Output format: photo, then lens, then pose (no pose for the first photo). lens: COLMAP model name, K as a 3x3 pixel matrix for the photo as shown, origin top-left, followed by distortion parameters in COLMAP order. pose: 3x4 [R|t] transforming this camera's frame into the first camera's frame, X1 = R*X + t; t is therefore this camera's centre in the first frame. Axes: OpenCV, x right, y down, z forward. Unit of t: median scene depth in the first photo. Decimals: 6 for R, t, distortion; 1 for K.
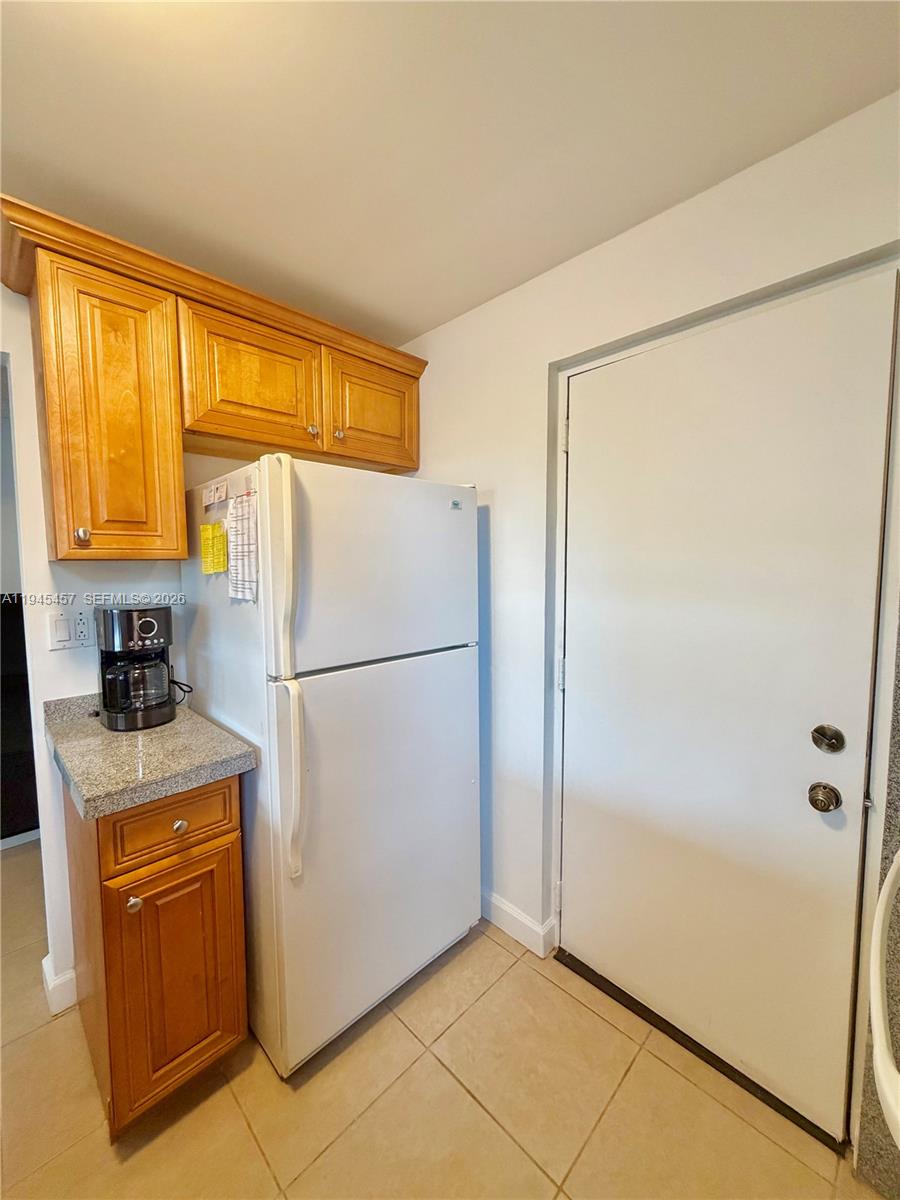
lens RADIAL K [[479.4, 0, 443.8], [0, 479.4, 593.9], [0, 0, 1]] dist [-0.000752, -0.000285]
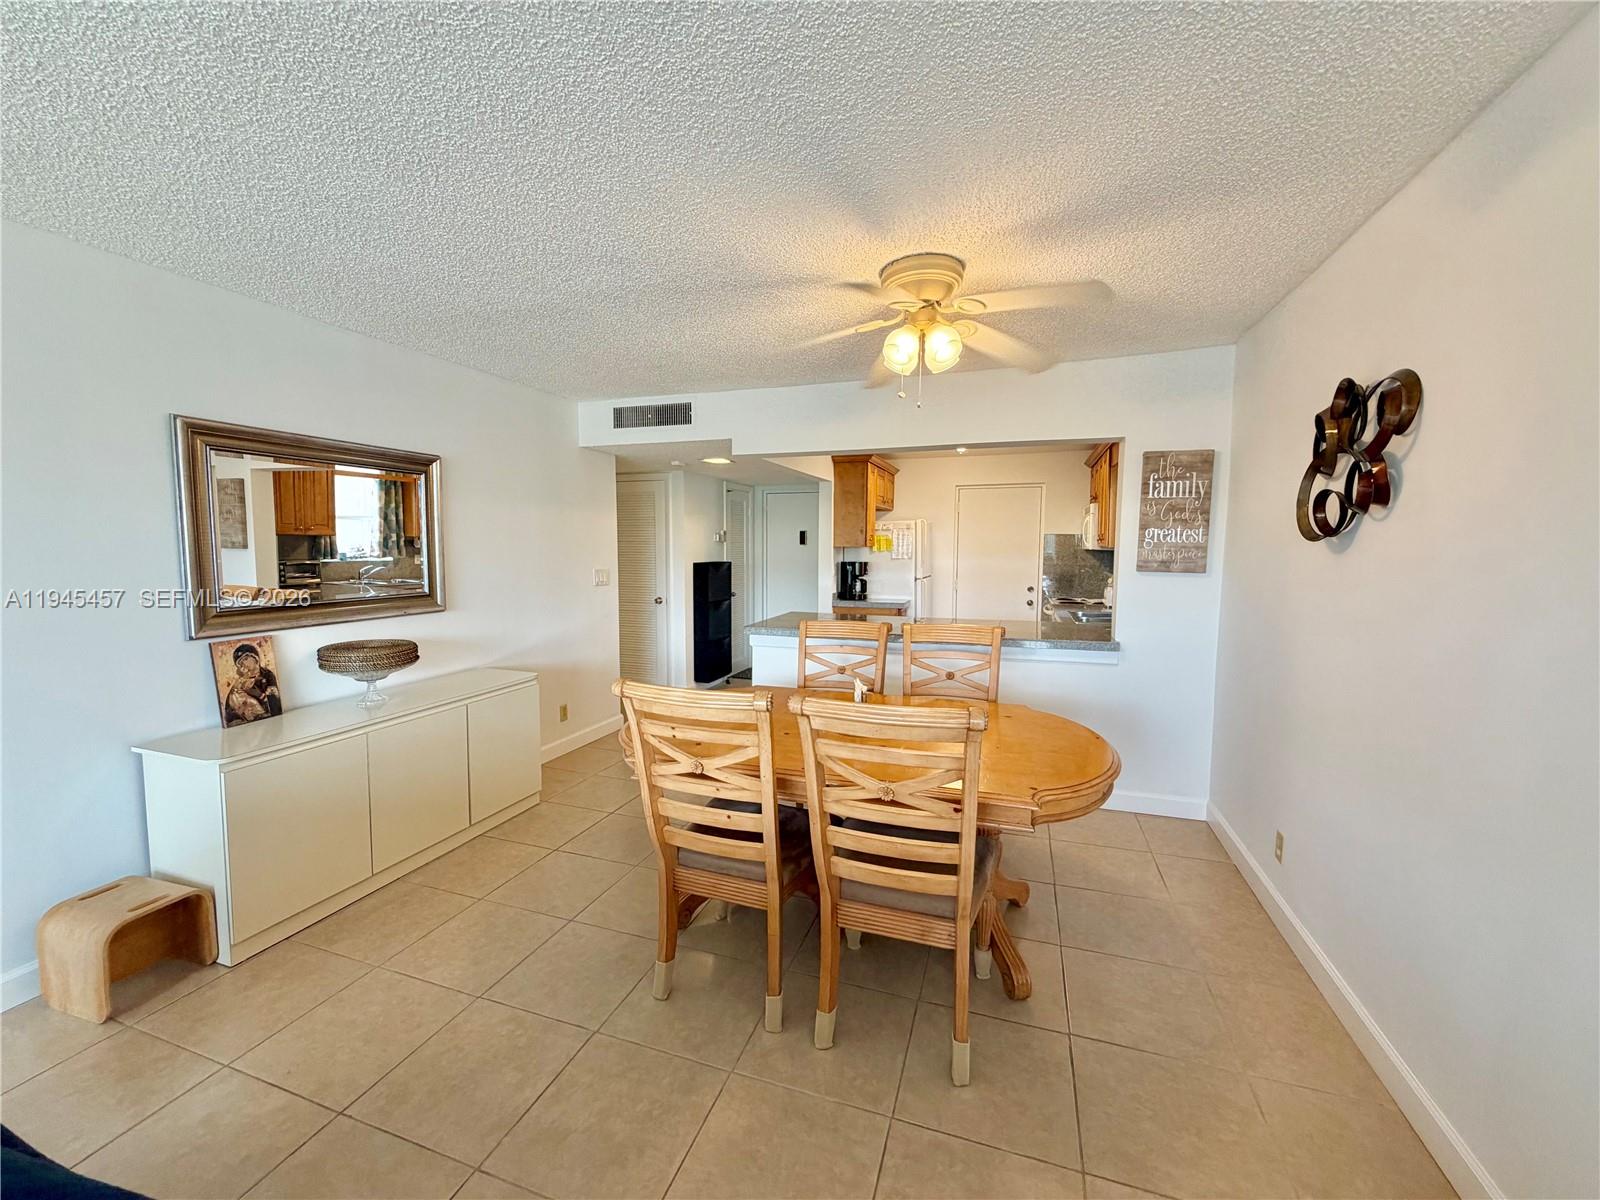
lens RADIAL K [[639.2, 0, 802.8], [0, 639.2, 597.9], [0, 0, 1]] dist [-0.000752, -0.000285]
pose [[0.892315, -0.029147, 0.450472, -3.607855], [0.026224, 0.999575, 0.012729, 0.252727], [-0.450651, 0.000455, 0.892700, -3.203232]]
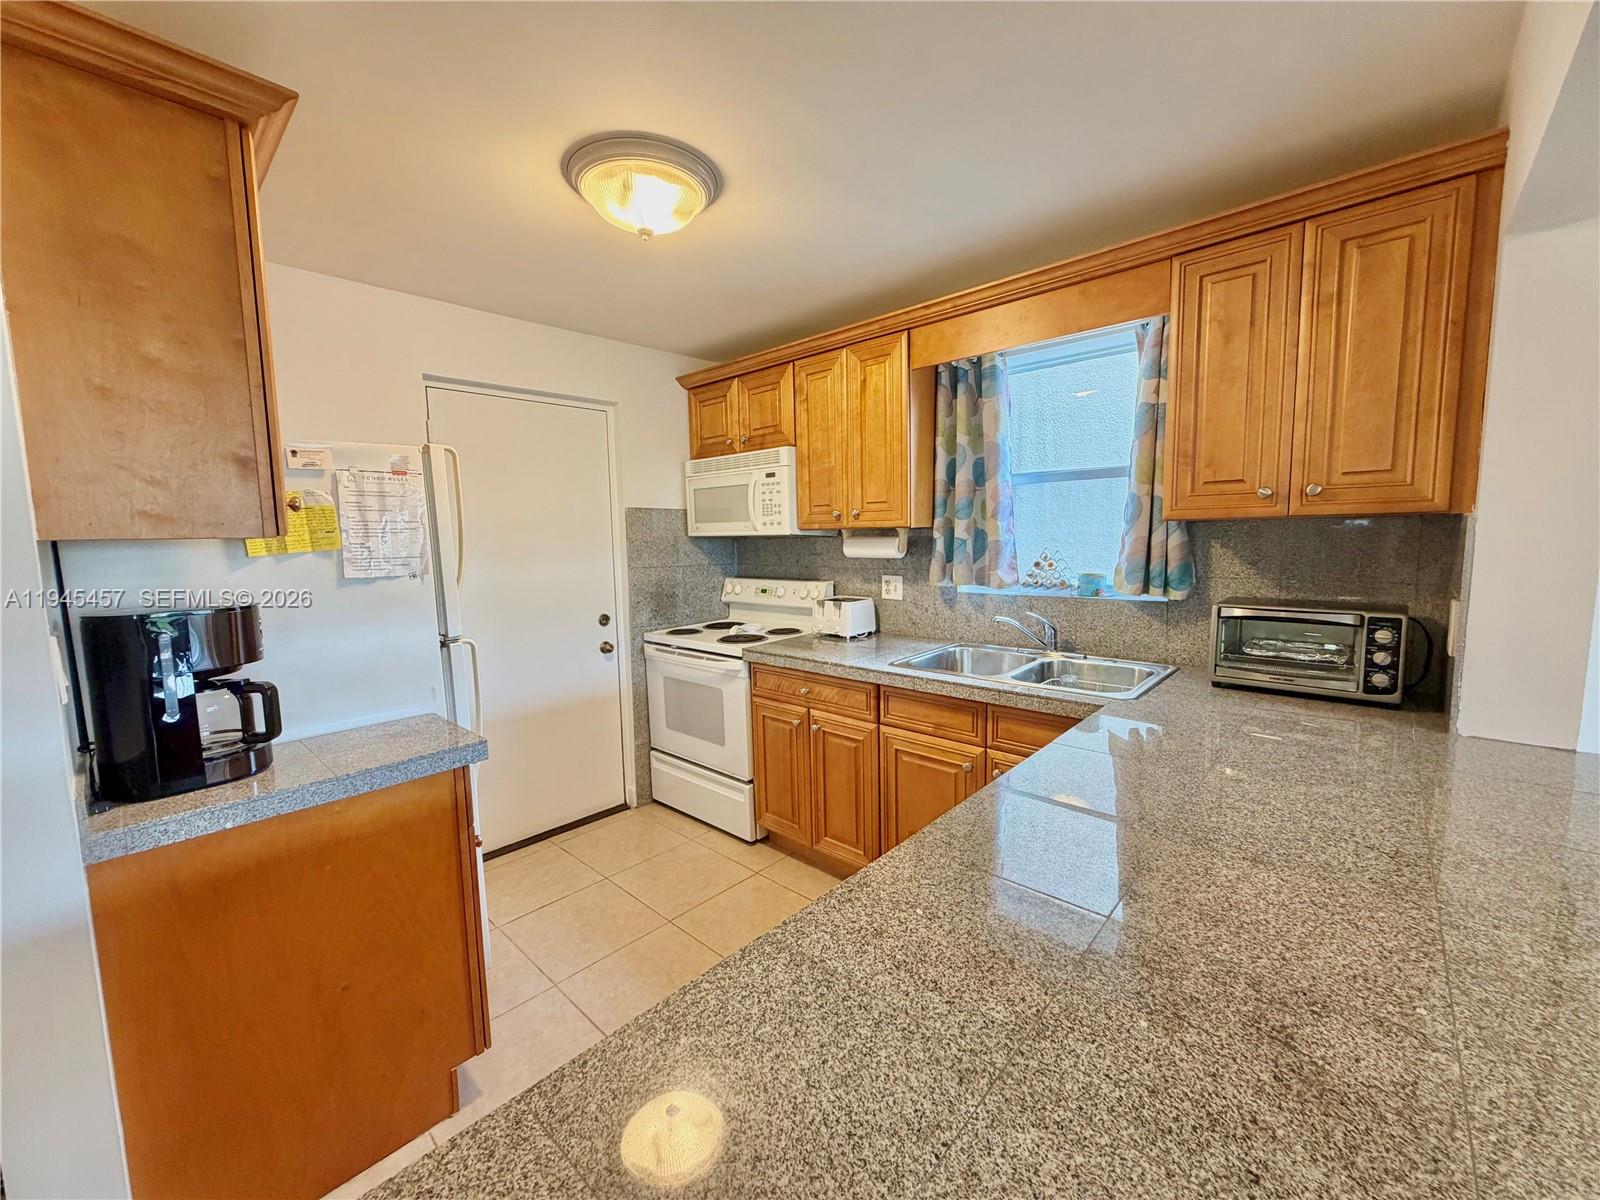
lens RADIAL K [[639.2, 0, 796.9], [0, 639.2, 596.4], [0, 0, 1]] dist [-0.000752, -0.000285]
pose [[-0.052593, -0.093942, 0.994188, -2.022239], [0.089979, 0.991070, 0.098407, -0.002077], [-0.994554, 0.094632, -0.043670, 0.265647]]
